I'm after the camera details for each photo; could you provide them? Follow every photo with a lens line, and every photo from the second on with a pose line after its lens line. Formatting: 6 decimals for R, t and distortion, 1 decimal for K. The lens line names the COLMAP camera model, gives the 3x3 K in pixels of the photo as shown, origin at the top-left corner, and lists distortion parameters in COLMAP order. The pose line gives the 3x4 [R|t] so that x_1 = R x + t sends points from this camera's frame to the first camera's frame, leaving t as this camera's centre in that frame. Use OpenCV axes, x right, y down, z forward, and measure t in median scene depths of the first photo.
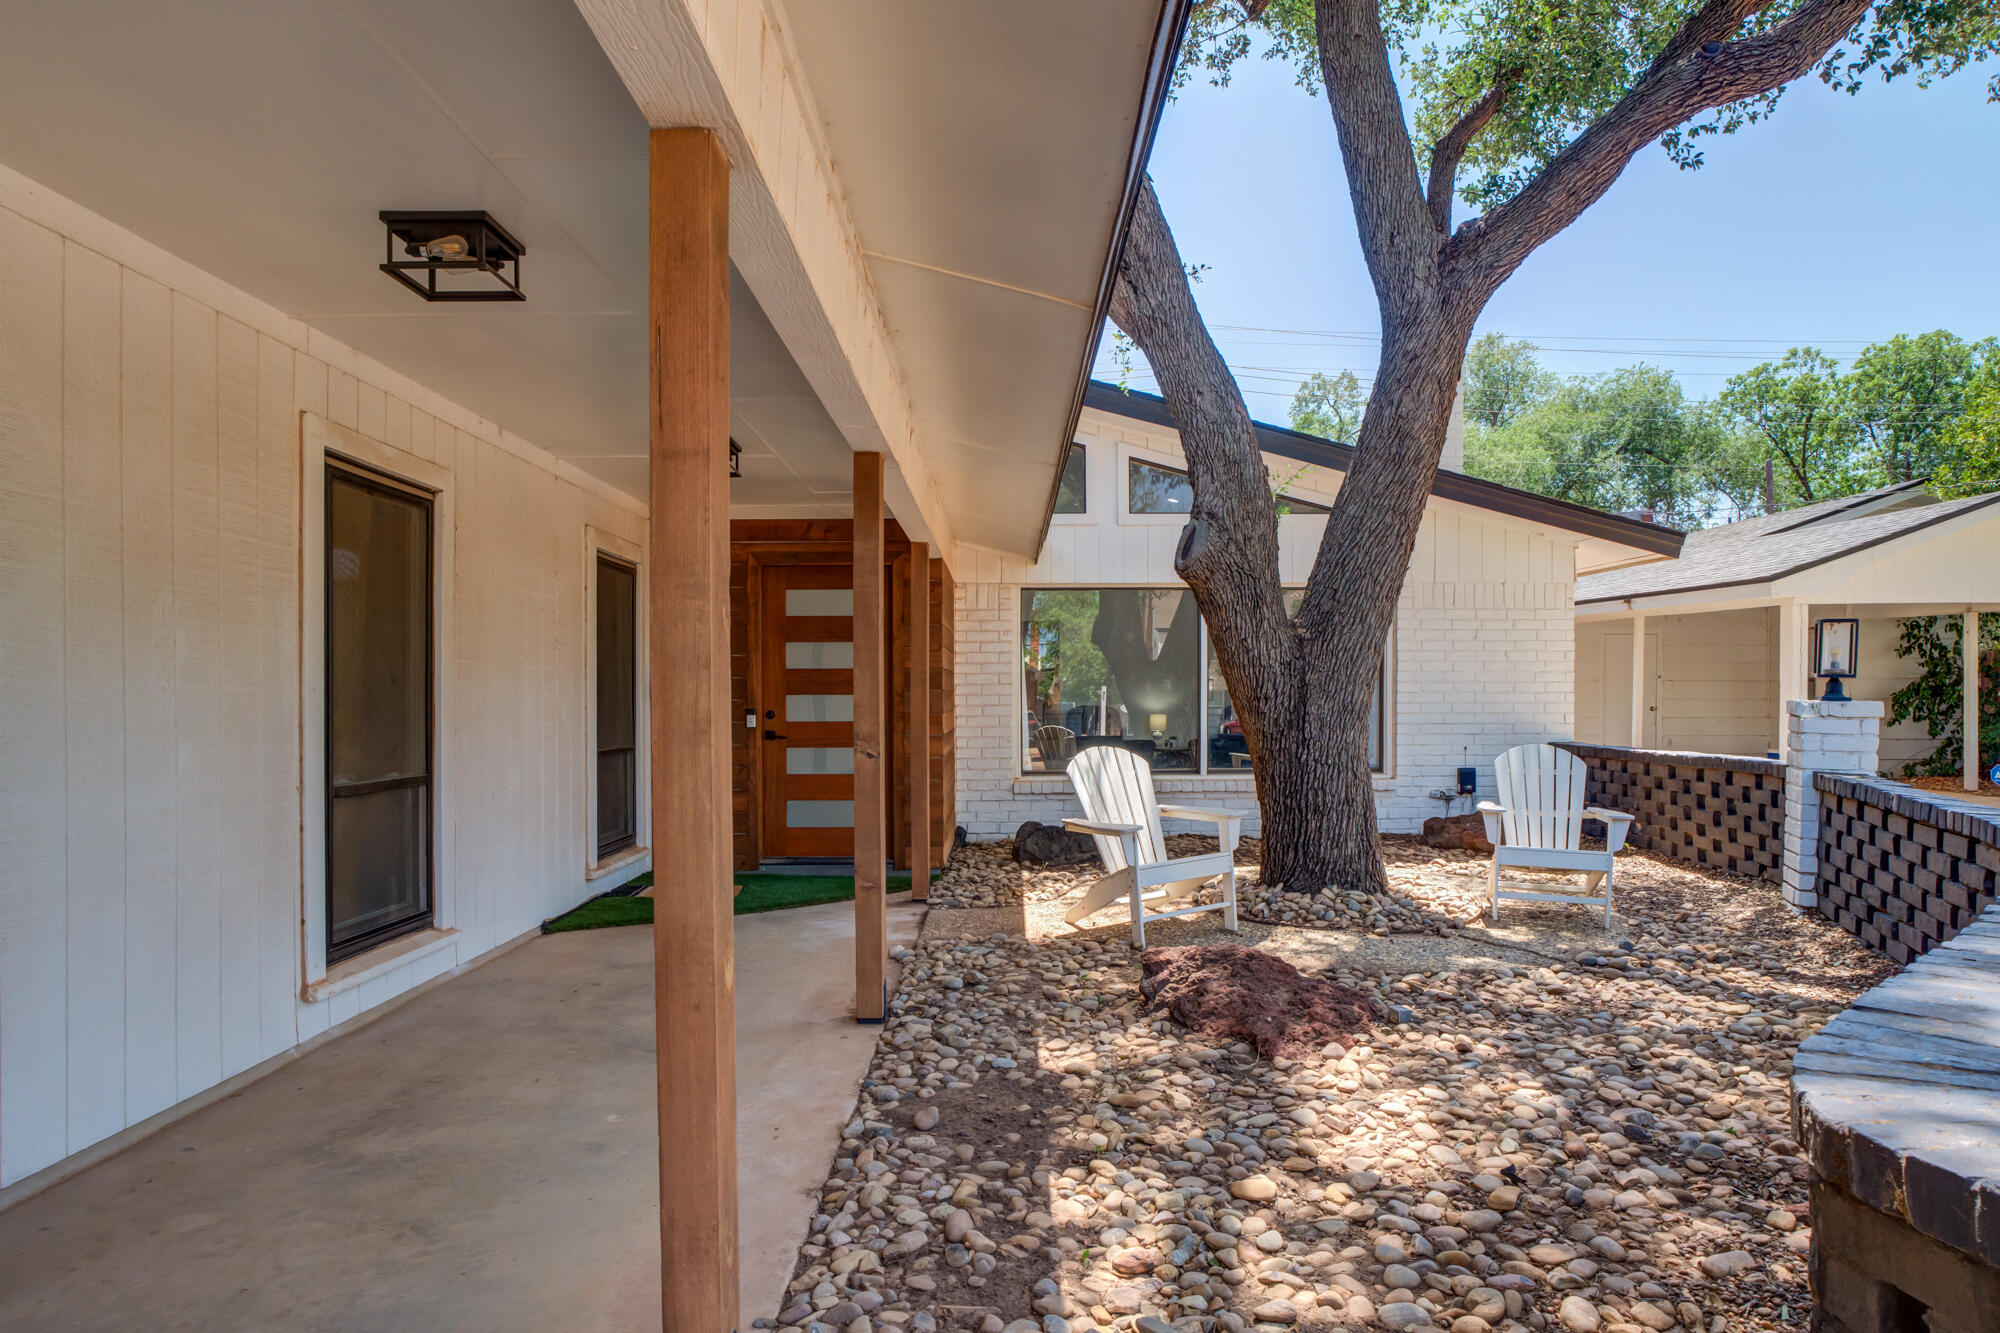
lens RADIAL K [[1196.3, 0, 1022.0], [0, 1196.3, 698.6], [0, 0, 1]] dist [-0.024081, 0.008895]
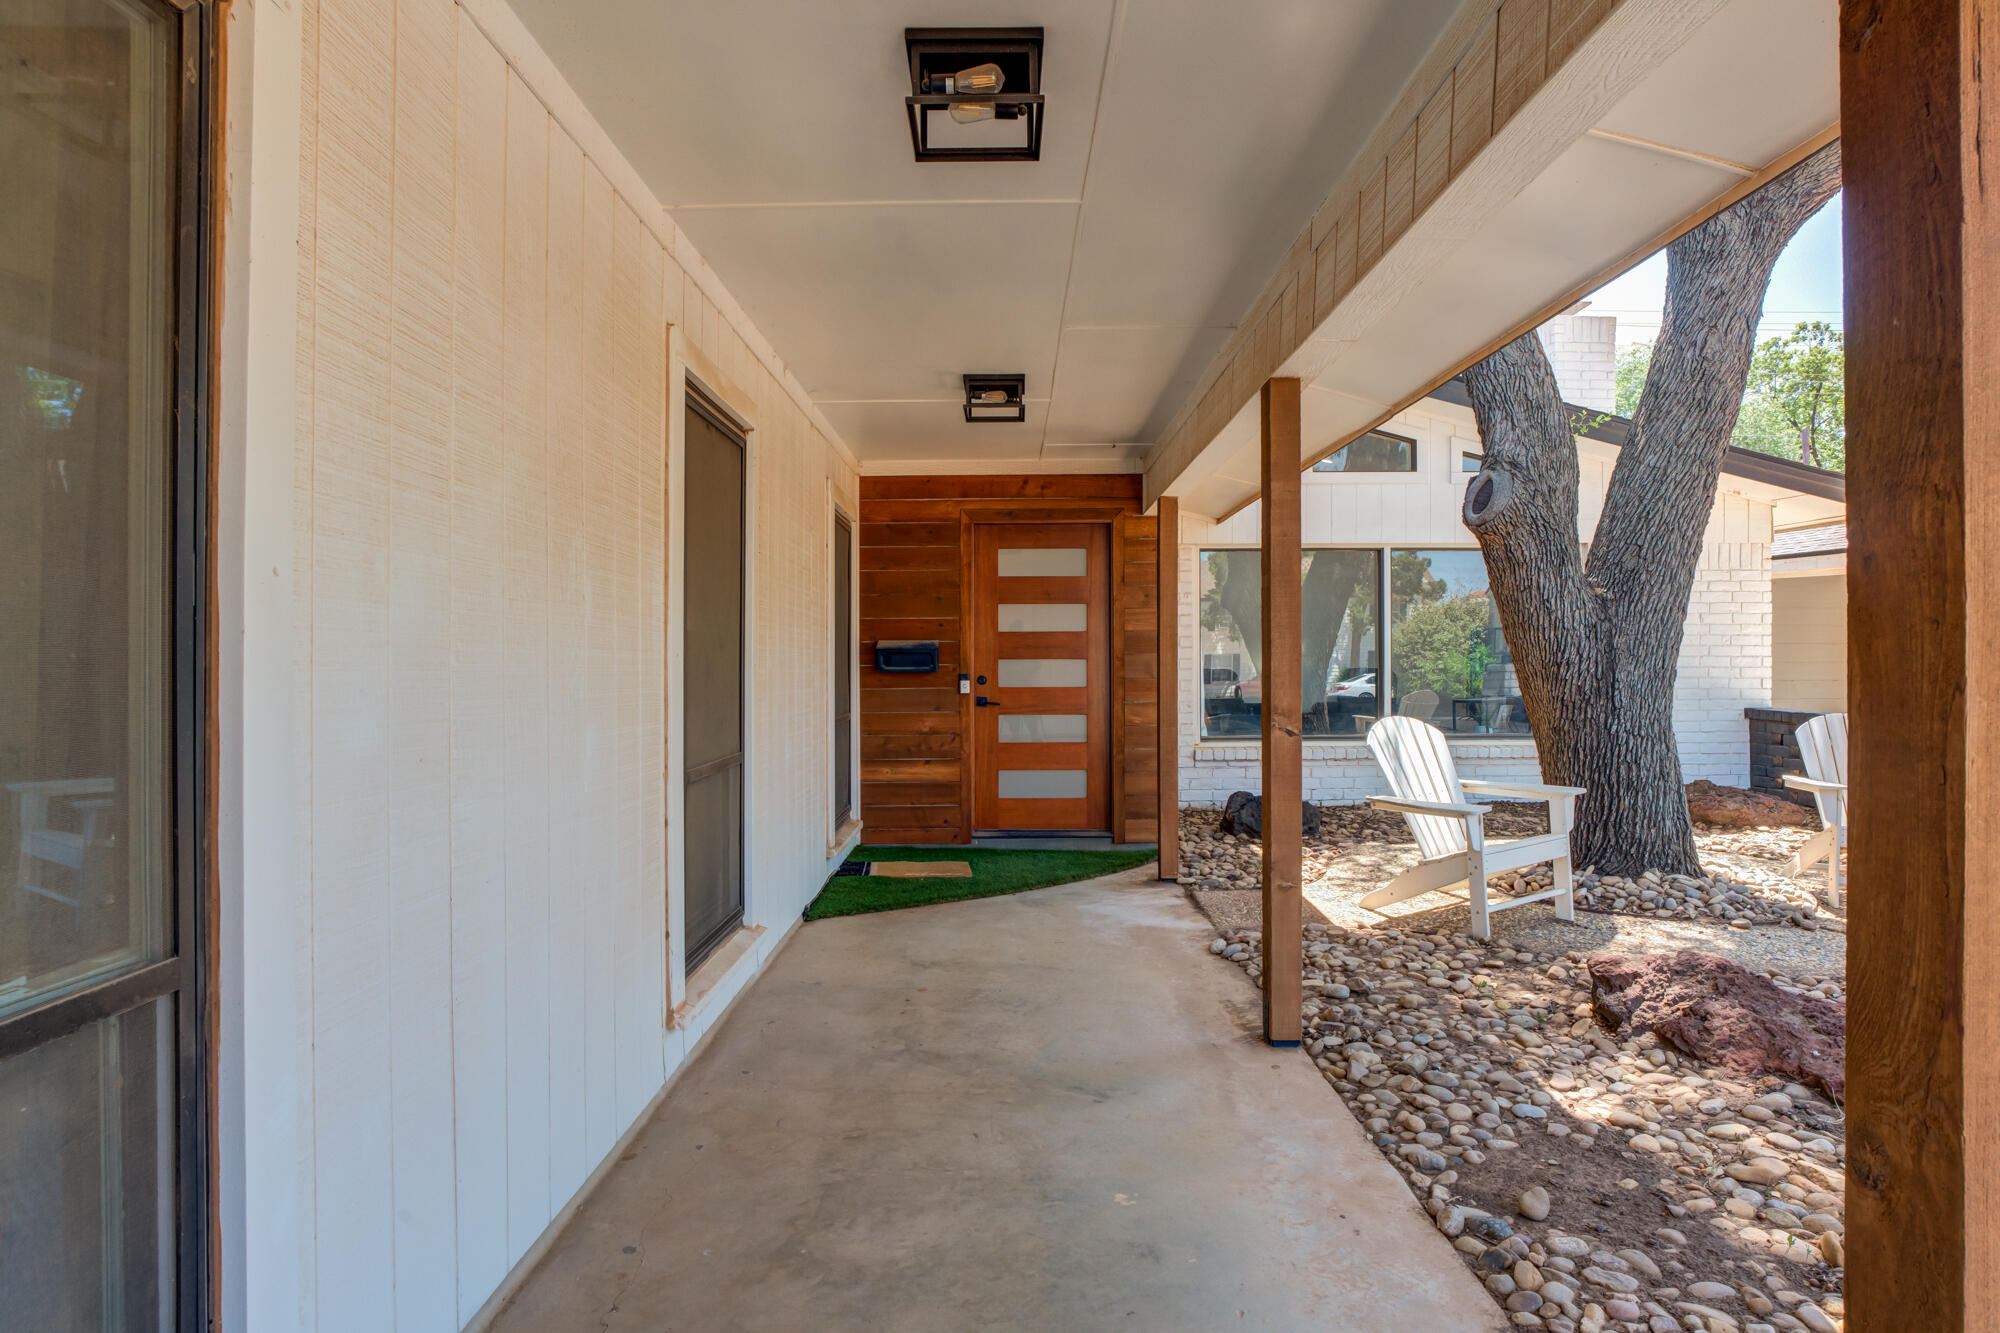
lens RADIAL K [[1120.0, 0, 1009.3], [0, 1120.0, 654.7], [0, 0, 1]] dist [-0.014470, 0.003700]
pose [[0.999753, 0.000061, -0.022211, -0.211001], [-0.000173, 0.999987, -0.005023, -0.002897], [0.022210, 0.005025, 0.999741, 0.133122]]
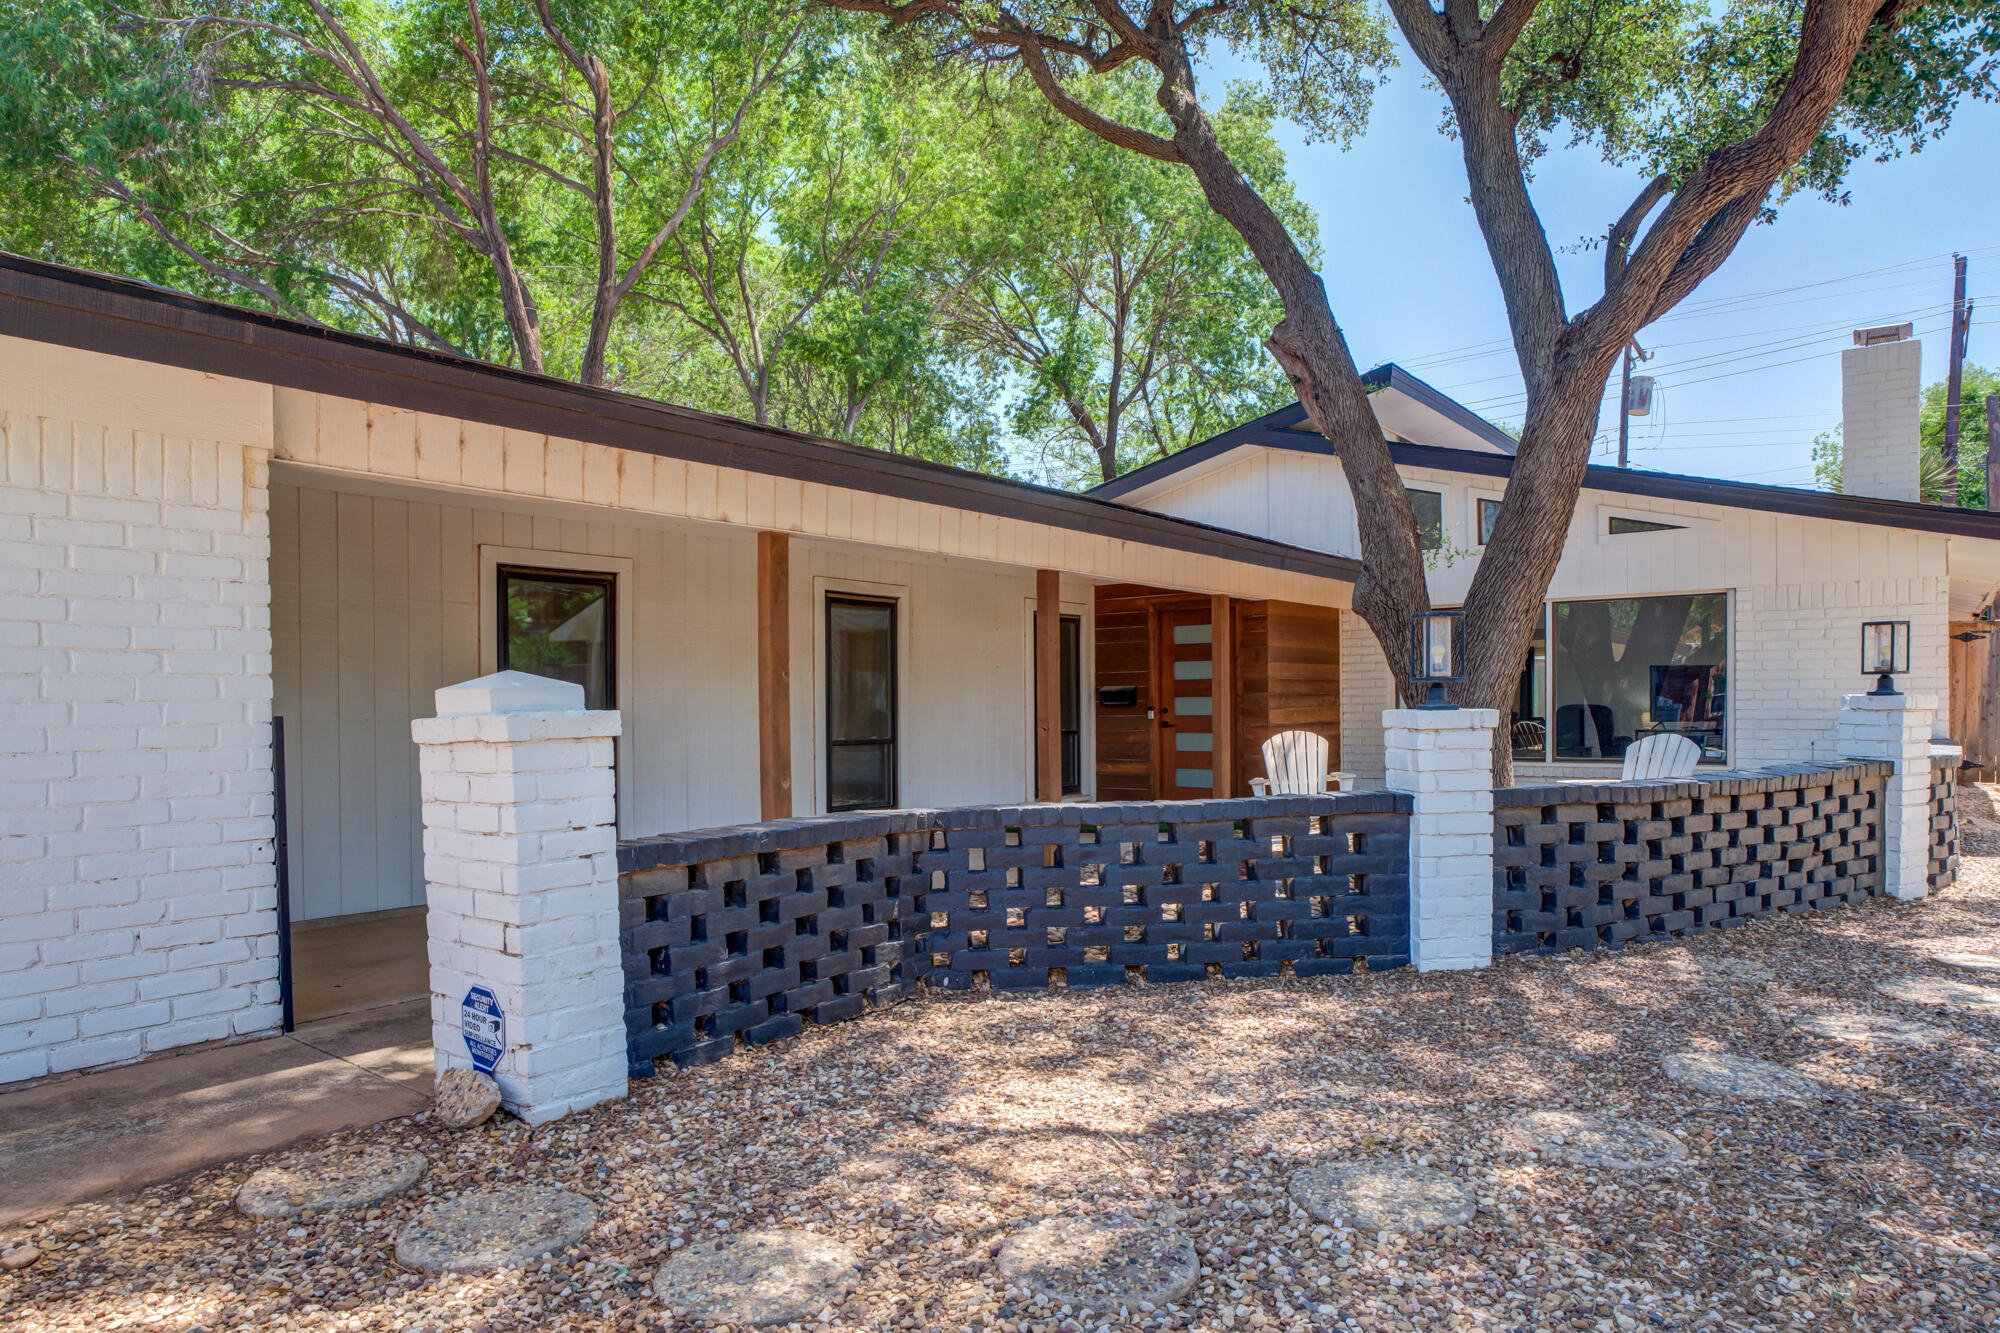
lens RADIAL K [[1196.3, 0, 985.8], [0, 1196.3, 685.3], [0, 0, 1]] dist [-0.024081, 0.008895]
pose [[0.770868, -0.014404, -0.636832, 0.714532], [0.006033, 0.999865, -0.015312, 0.004151], [0.636966, 0.007962, 0.770851, -0.374201]]
